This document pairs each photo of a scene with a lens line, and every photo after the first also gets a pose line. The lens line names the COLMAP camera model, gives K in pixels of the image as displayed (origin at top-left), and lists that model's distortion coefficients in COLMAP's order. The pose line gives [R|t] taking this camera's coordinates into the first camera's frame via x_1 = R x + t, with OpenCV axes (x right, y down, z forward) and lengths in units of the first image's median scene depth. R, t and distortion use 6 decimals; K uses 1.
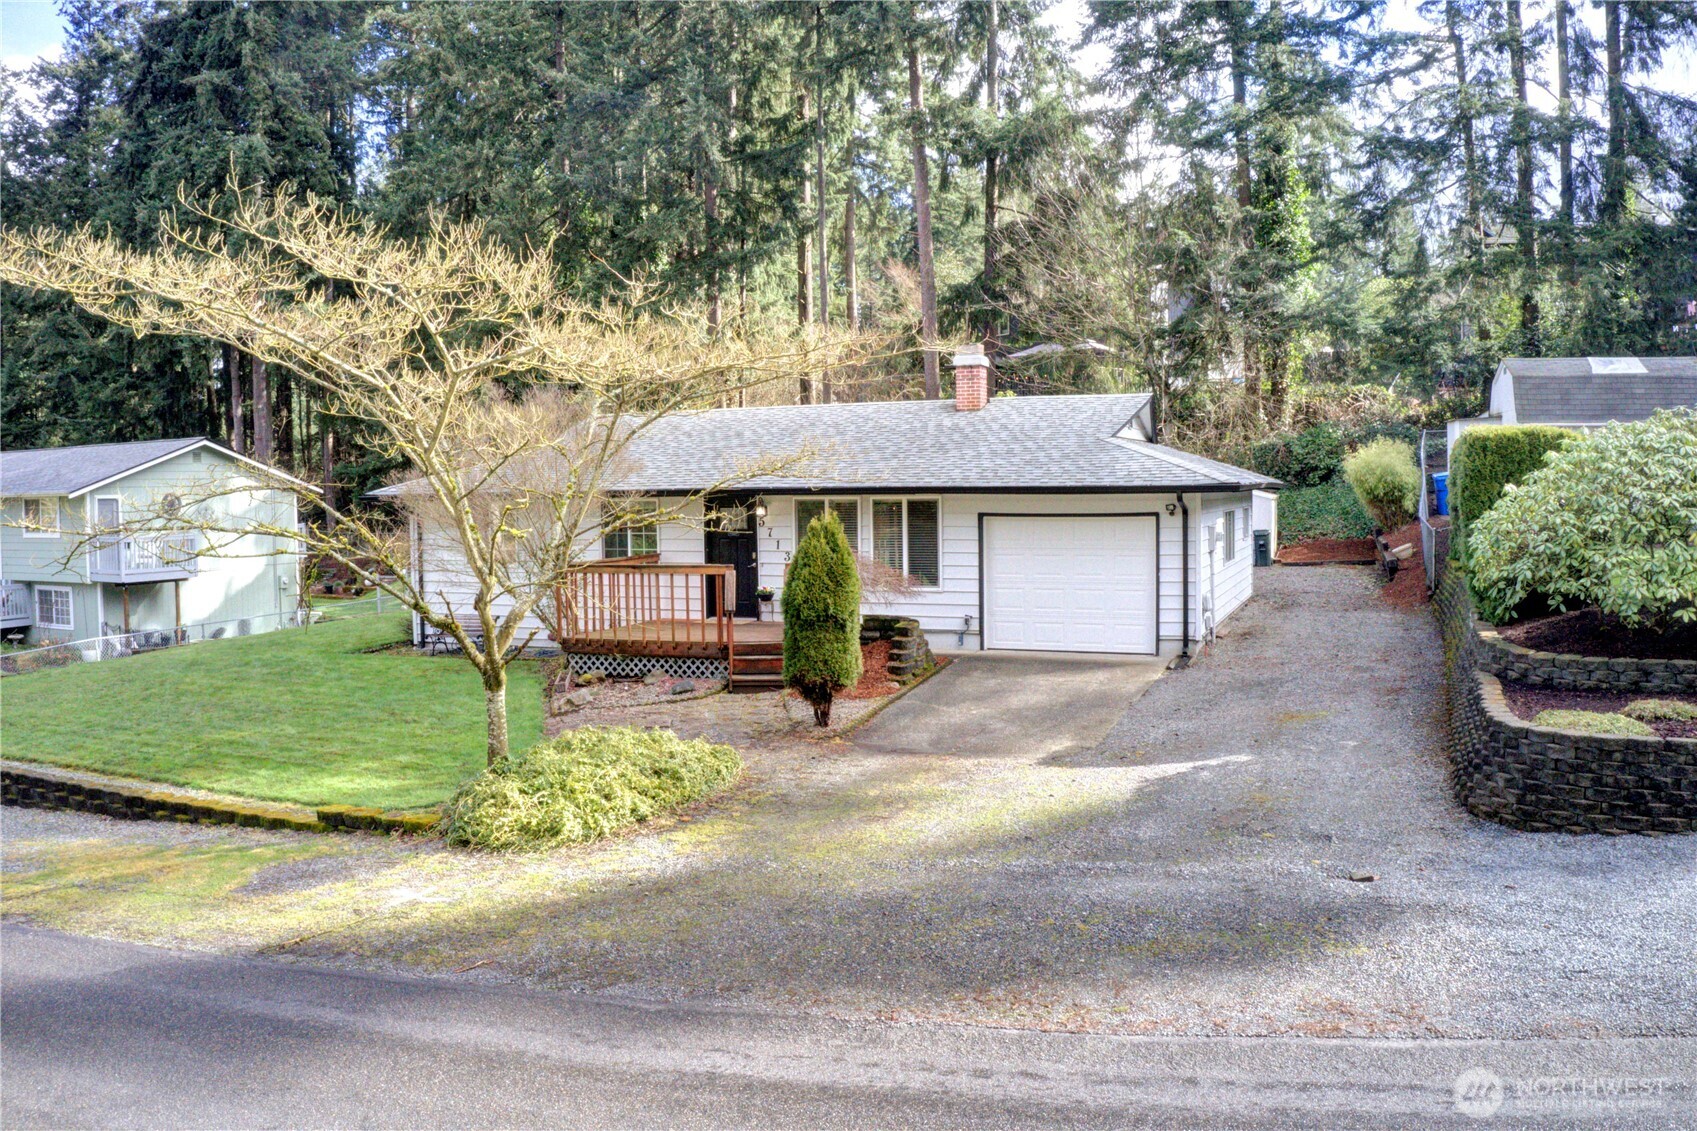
lens RADIAL K [[1355.5, 0, 848.5], [0, 1355.5, 565.5], [0, 0, 1]] dist [-0.181555, 0.021348]
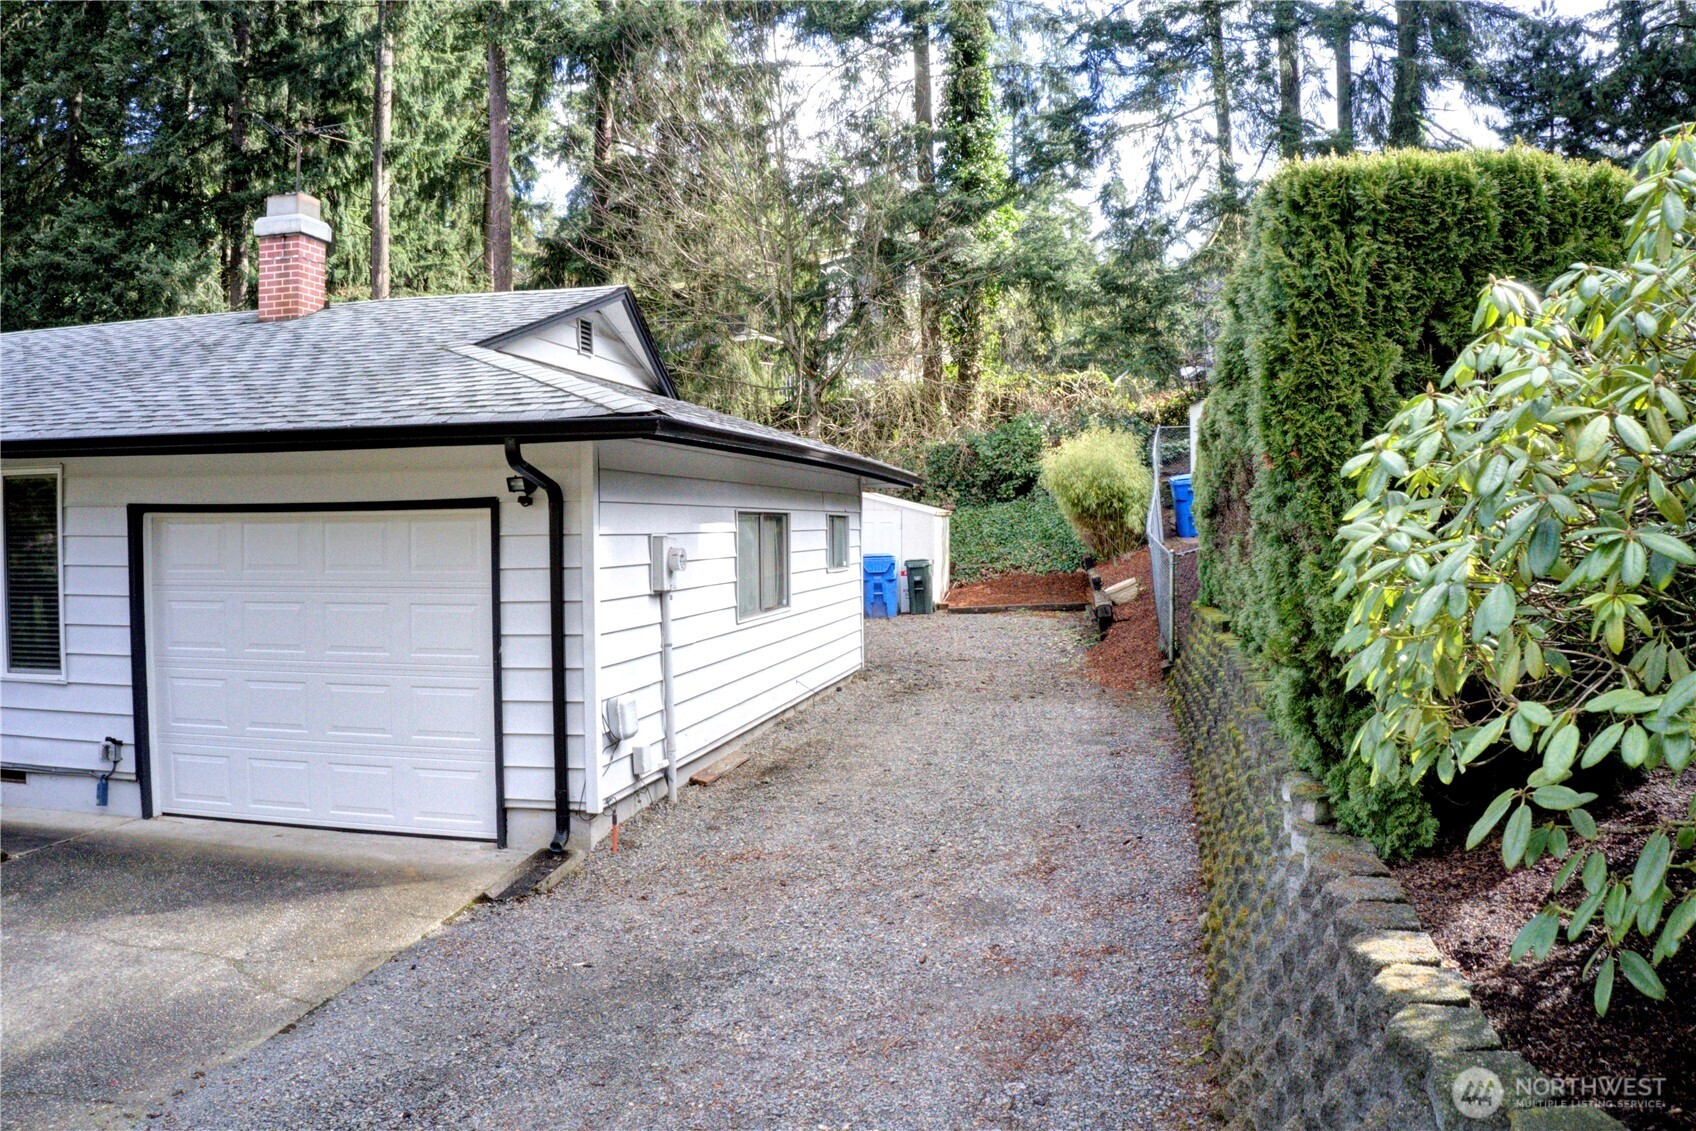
lens RADIAL K [[1354.7, 0, 848.0], [0, 1354.7, 565.5], [0, 0, 1]] dist [-0.181555, 0.021348]
pose [[0.983265, 0.001551, 0.182176, 0.159328], [0.003938, 0.999549, -0.029760, -0.003933], [-0.182140, 0.029980, 0.982815, 0.354363]]
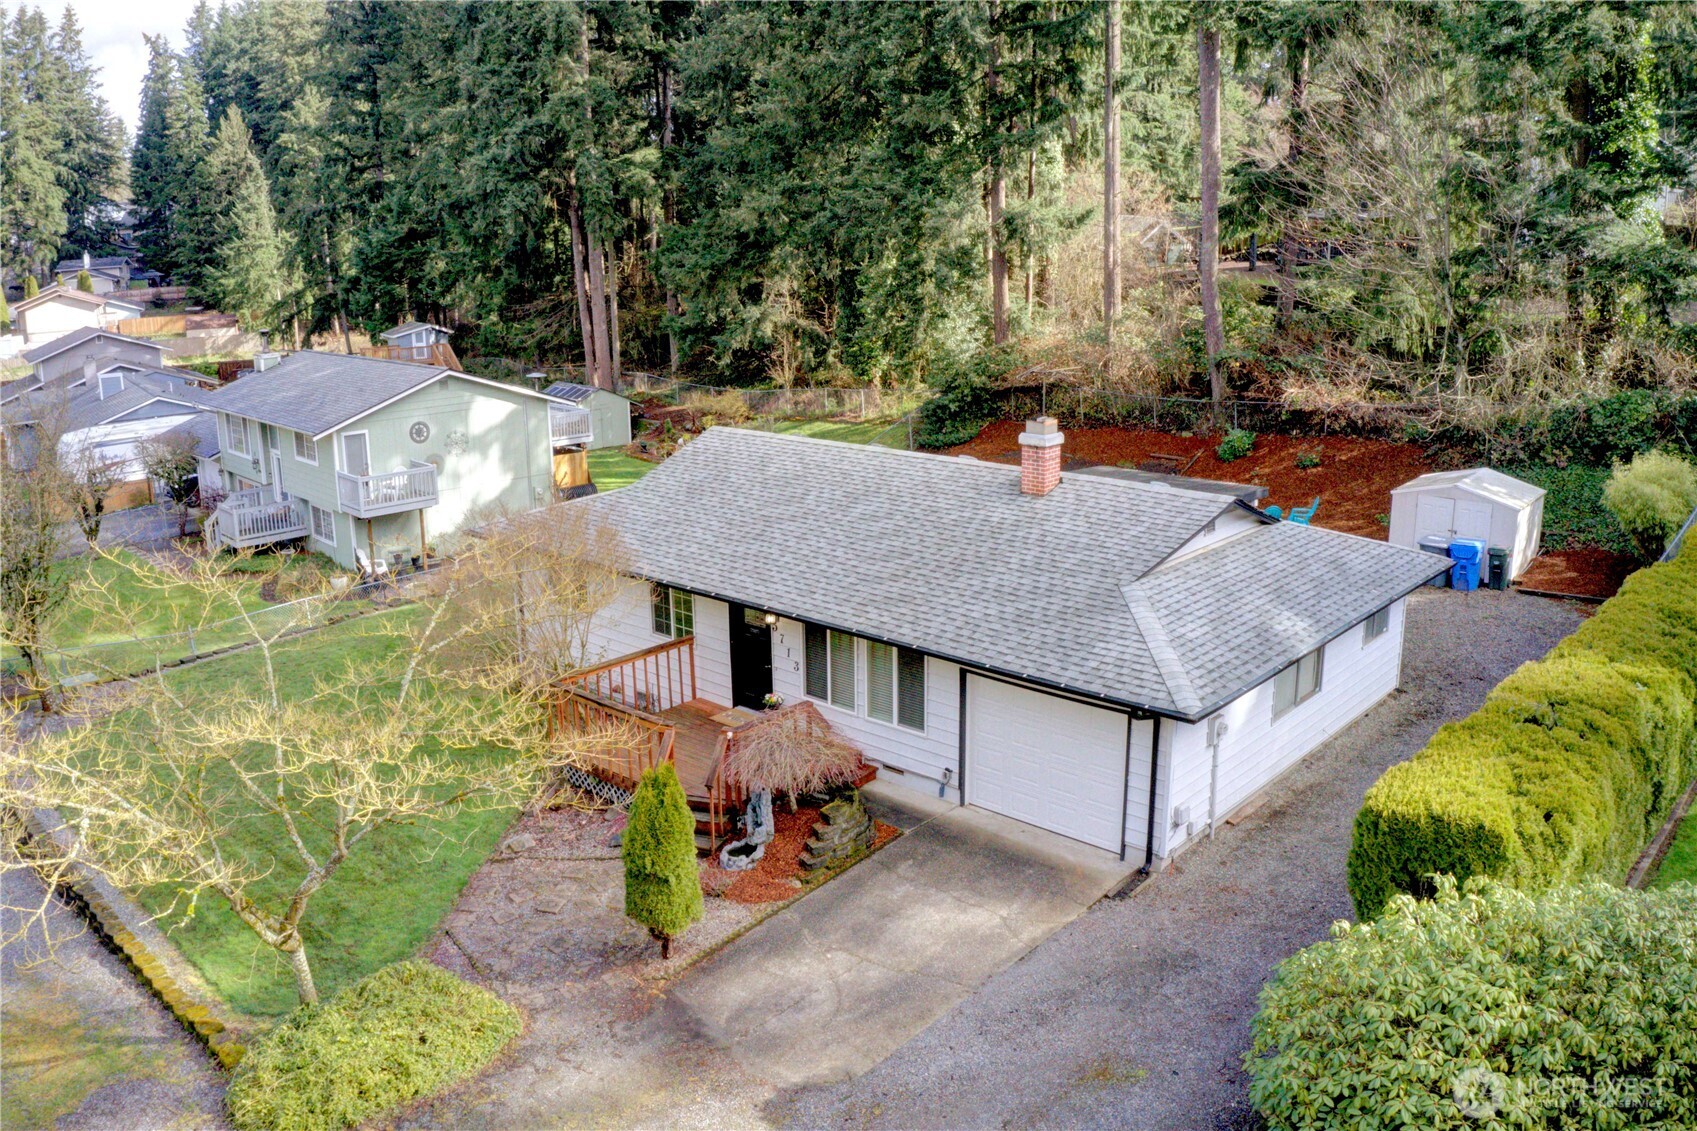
lens RADIAL K [[1355.5, 0, 848.5], [0, 1355.5, 565.5], [0, 0, 1]] dist [-0.181555, 0.021348]
pose [[0.938136, 0.086576, -0.335270, 0.208571], [-0.017823, 0.979028, 0.202942, -0.186095], [0.345808, -0.184412, 0.920005, 0.093318]]
